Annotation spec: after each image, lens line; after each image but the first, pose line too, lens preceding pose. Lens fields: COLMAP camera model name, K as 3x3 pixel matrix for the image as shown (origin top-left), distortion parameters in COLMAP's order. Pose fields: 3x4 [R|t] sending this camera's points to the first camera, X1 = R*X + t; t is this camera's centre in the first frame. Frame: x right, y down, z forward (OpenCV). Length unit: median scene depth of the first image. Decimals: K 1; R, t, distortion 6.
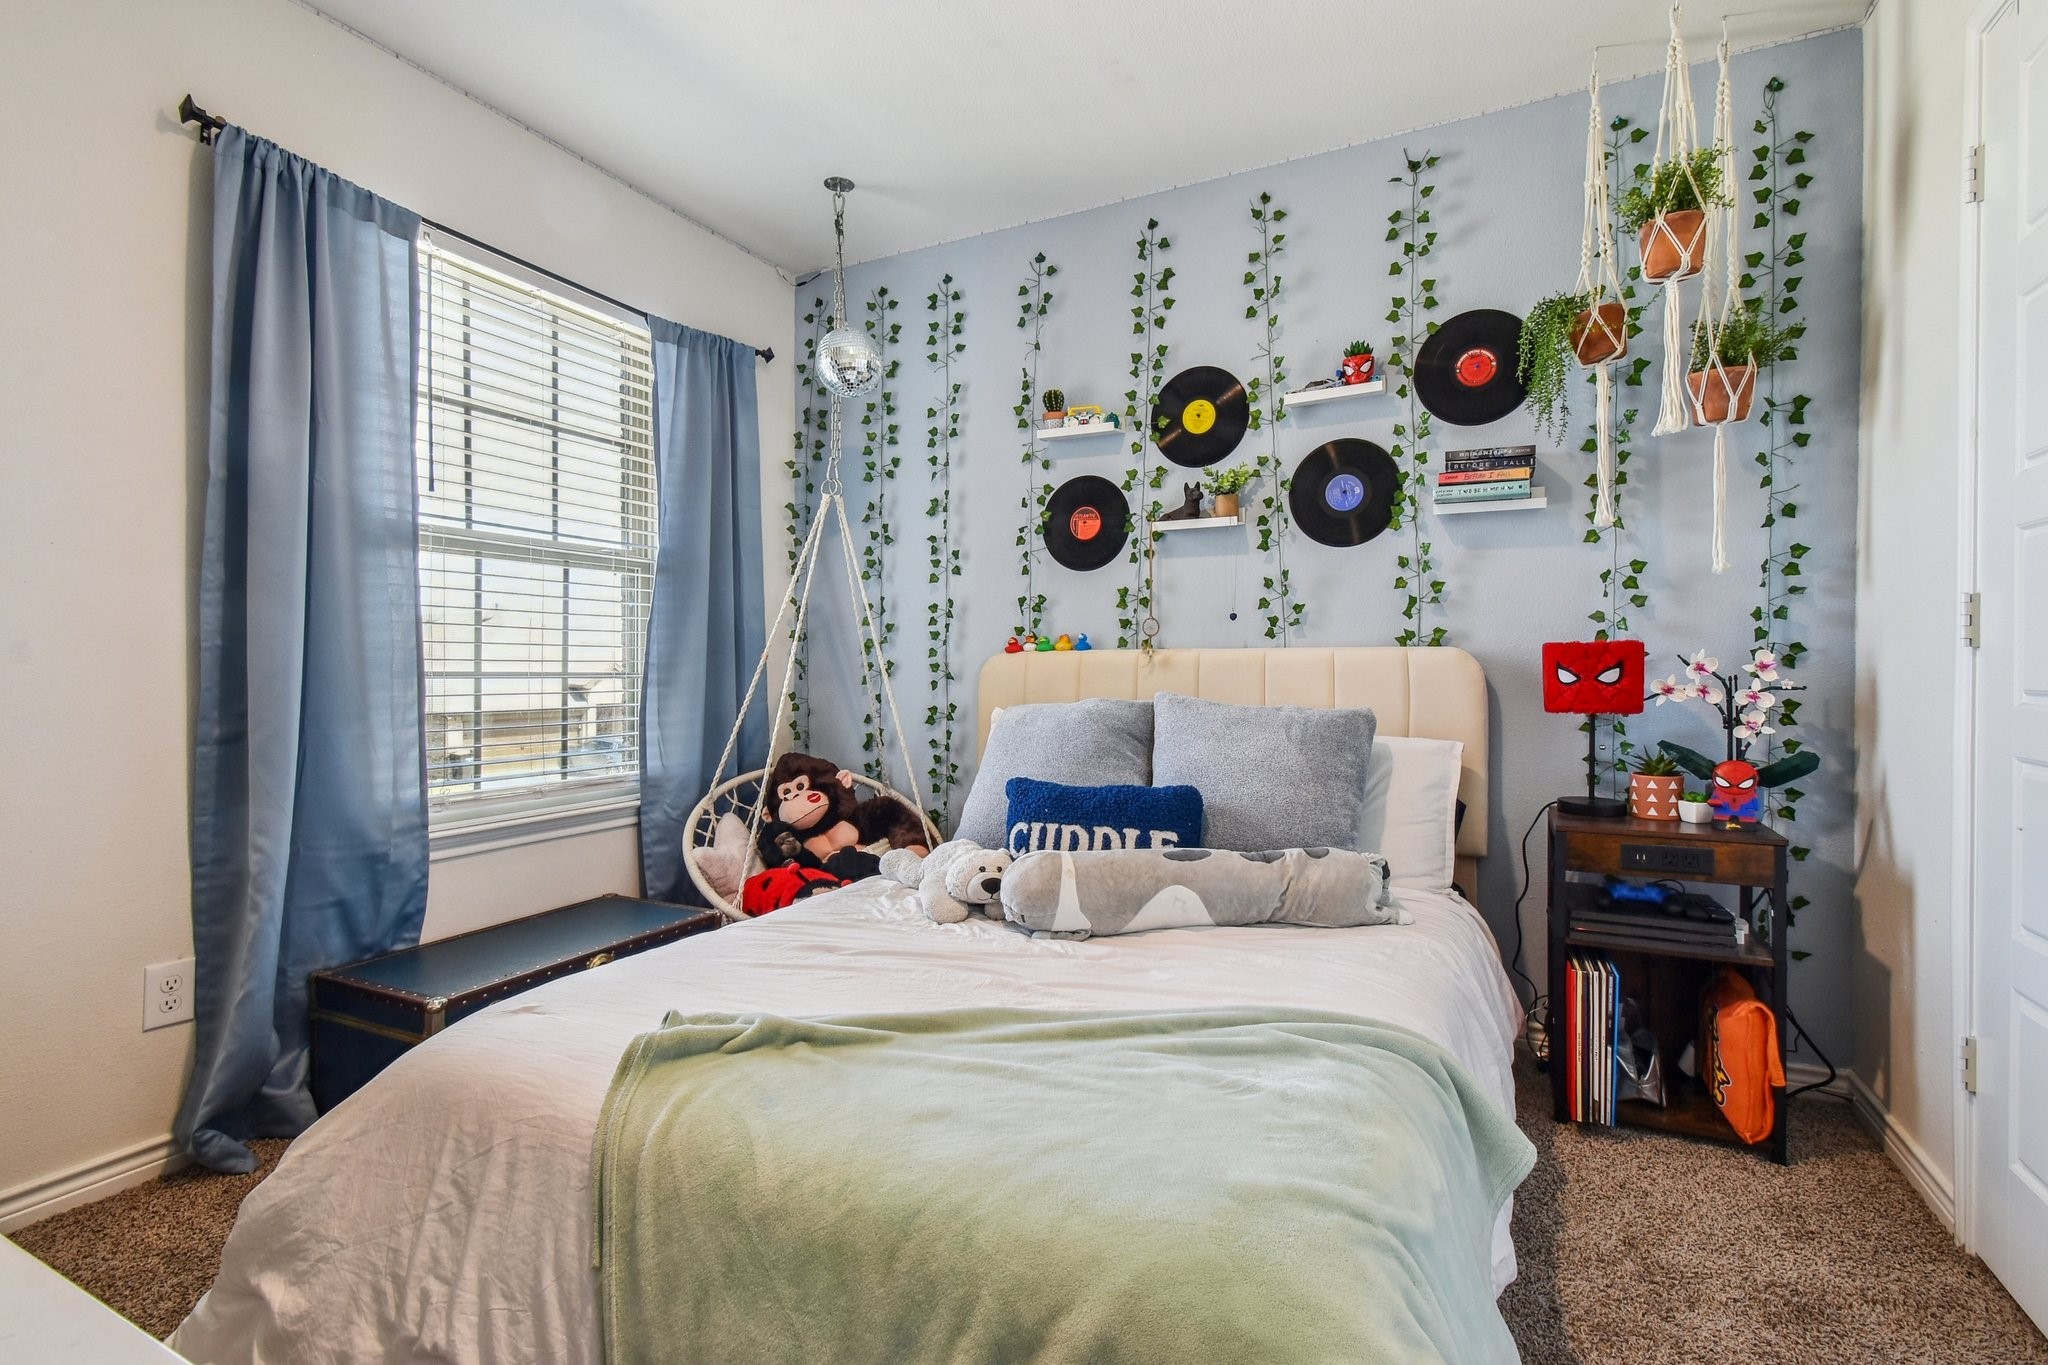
lens RADIAL K [[929.5, 0, 1024.0], [0, 929.5, 682.5], [0, 0, 1]] dist [-0.000181, 0.000240]
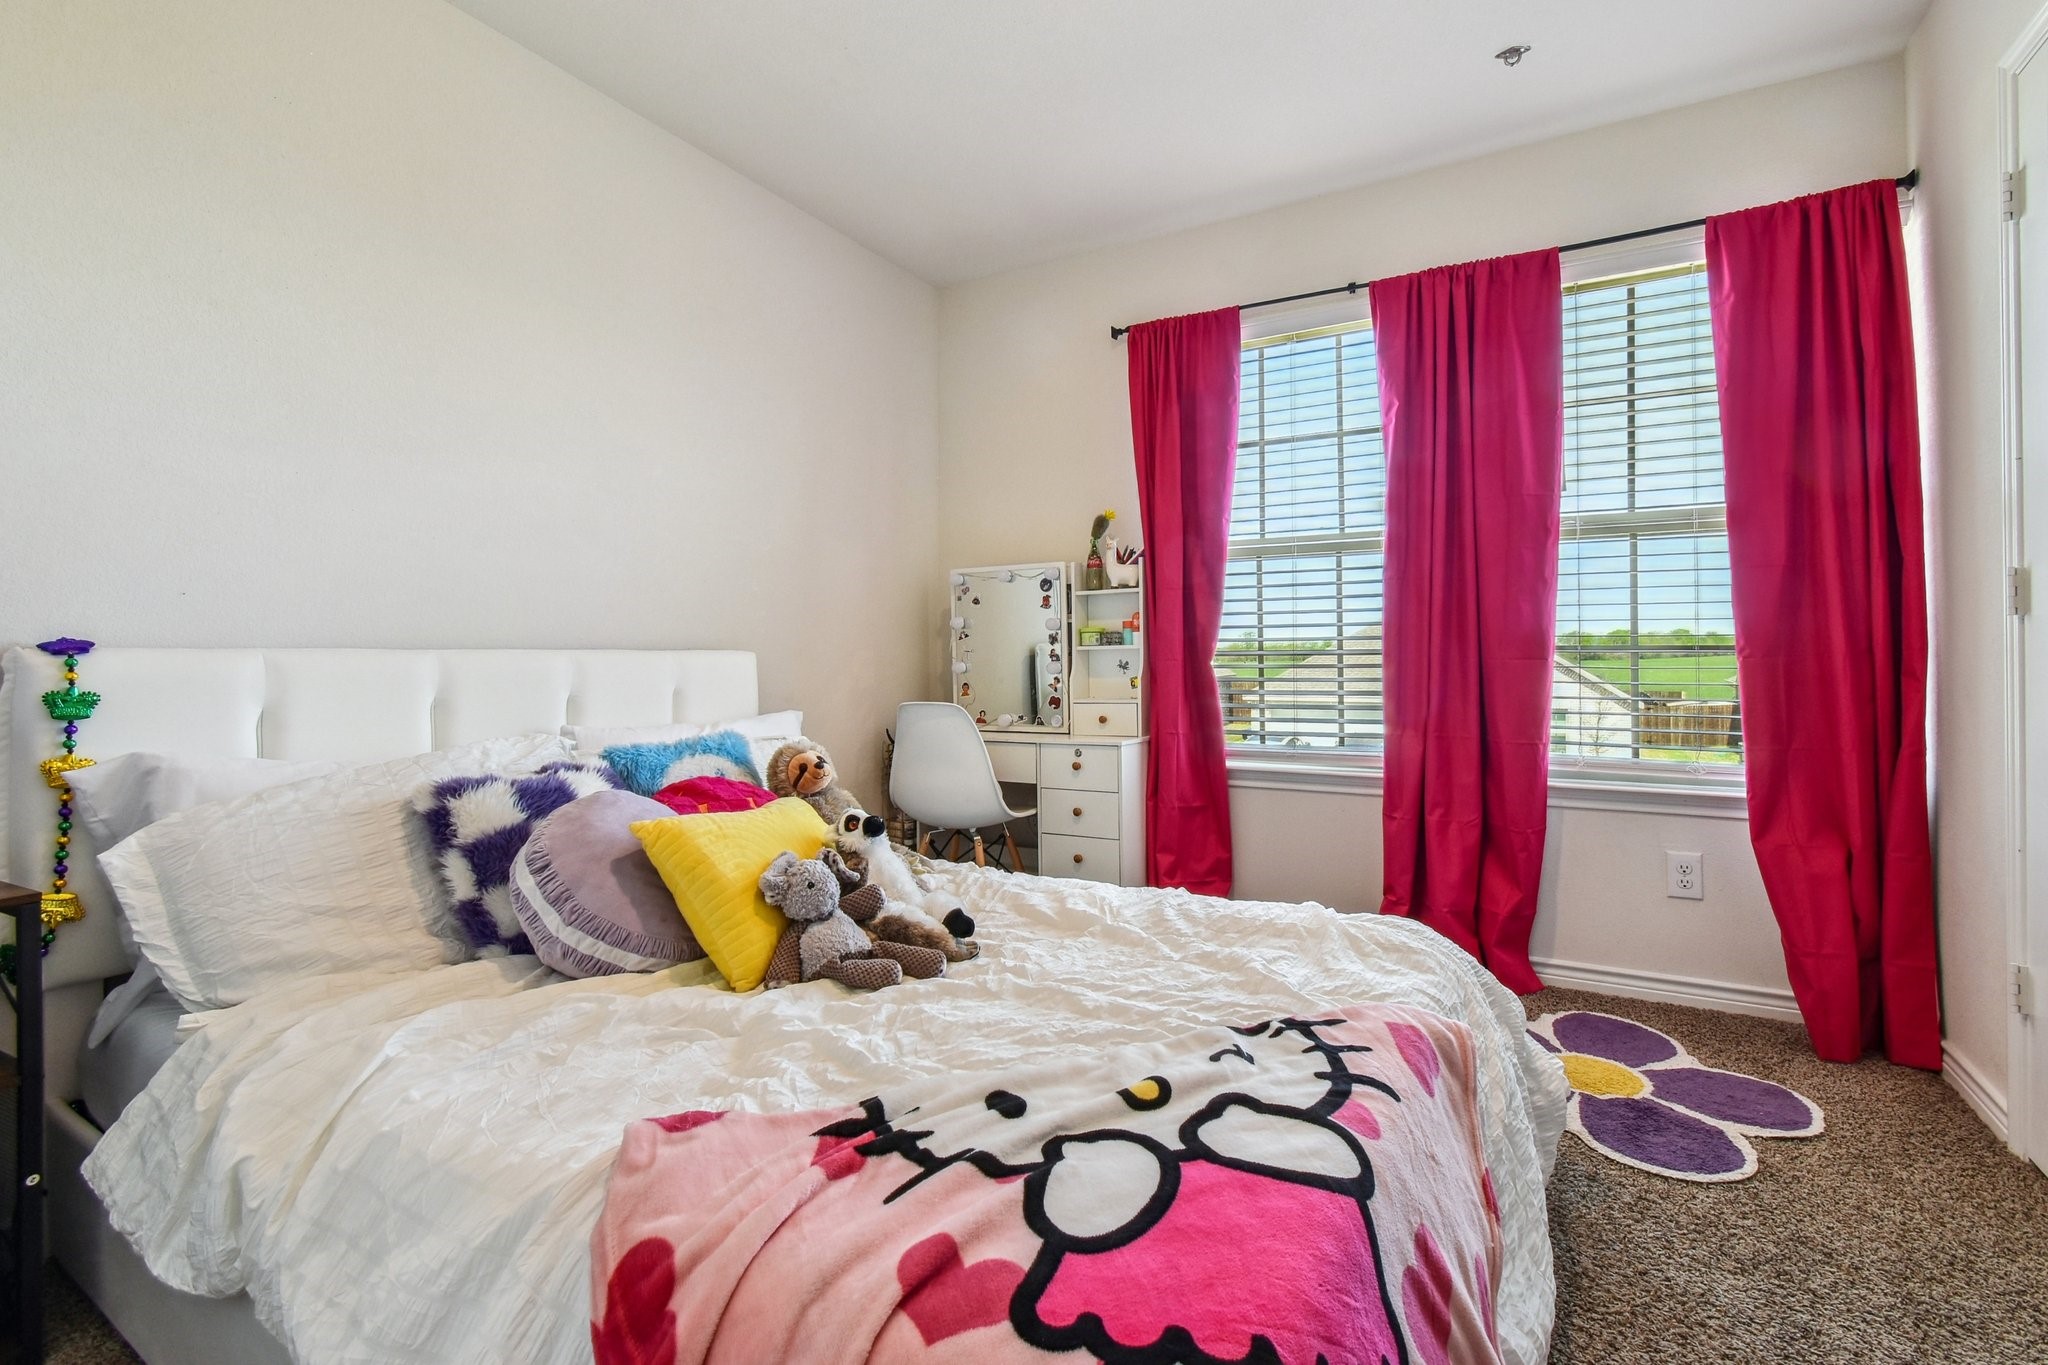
lens RADIAL K [[929.5, 0, 1024.0], [0, 929.5, 682.5], [0, 0, 1]] dist [-0.000181, 0.000240]
pose [[-0.014006, 0.004710, -0.999891, 0.405939], [-0.014035, 0.999889, 0.004907, 0.019757], [0.999803, 0.014102, -0.013938, 0.385114]]
